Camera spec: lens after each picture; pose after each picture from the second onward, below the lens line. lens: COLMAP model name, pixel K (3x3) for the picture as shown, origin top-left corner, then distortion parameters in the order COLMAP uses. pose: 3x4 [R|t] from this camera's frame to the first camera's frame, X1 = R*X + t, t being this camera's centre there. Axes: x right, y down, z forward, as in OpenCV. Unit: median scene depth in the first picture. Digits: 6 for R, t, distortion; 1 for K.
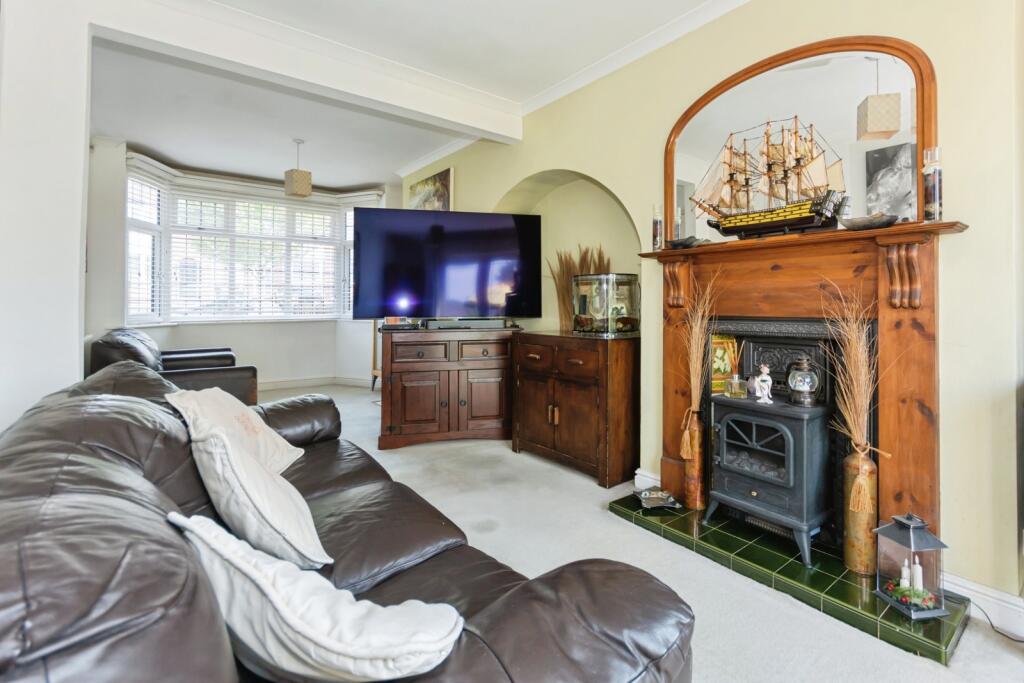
lens RADIAL K [[473.1, 0, 512.8], [0, 473.1, 298.7], [0, 0, 1]] dist [0.000595, 0.000095]
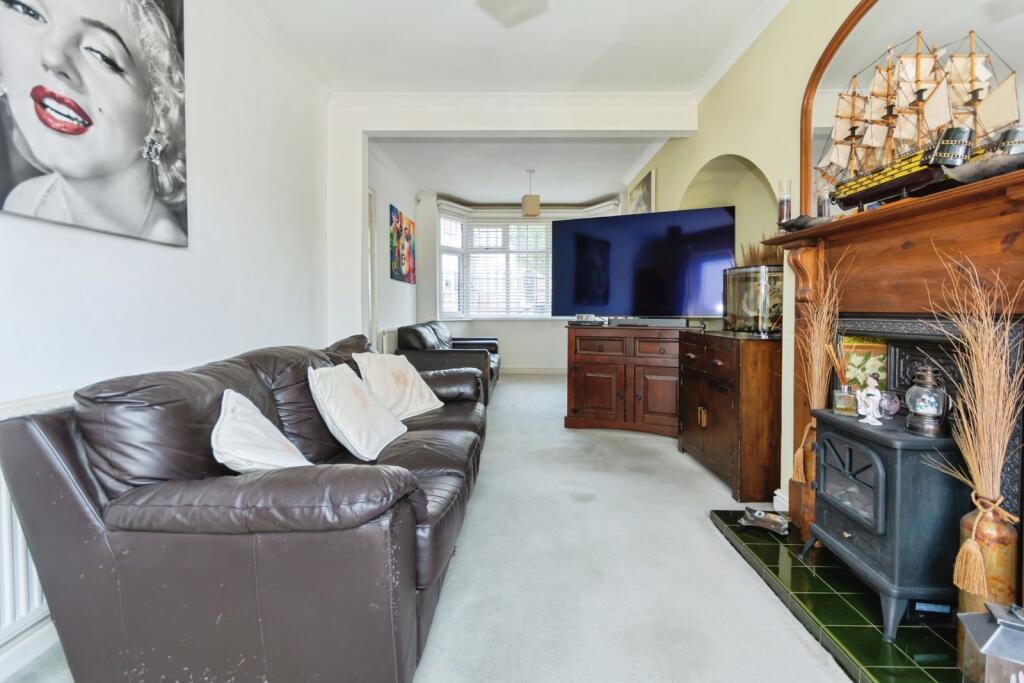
lens RADIAL K [[463.2, 0, 514.6], [0, 463.2, 316.2], [0, 0, 1]] dist [-0.000177, 0.000053]
pose [[0.780698, 0.012227, -0.624789, 0.462510], [0.004907, 0.999658, 0.025695, 0.019840], [0.624890, -0.023126, 0.780370, 0.047368]]
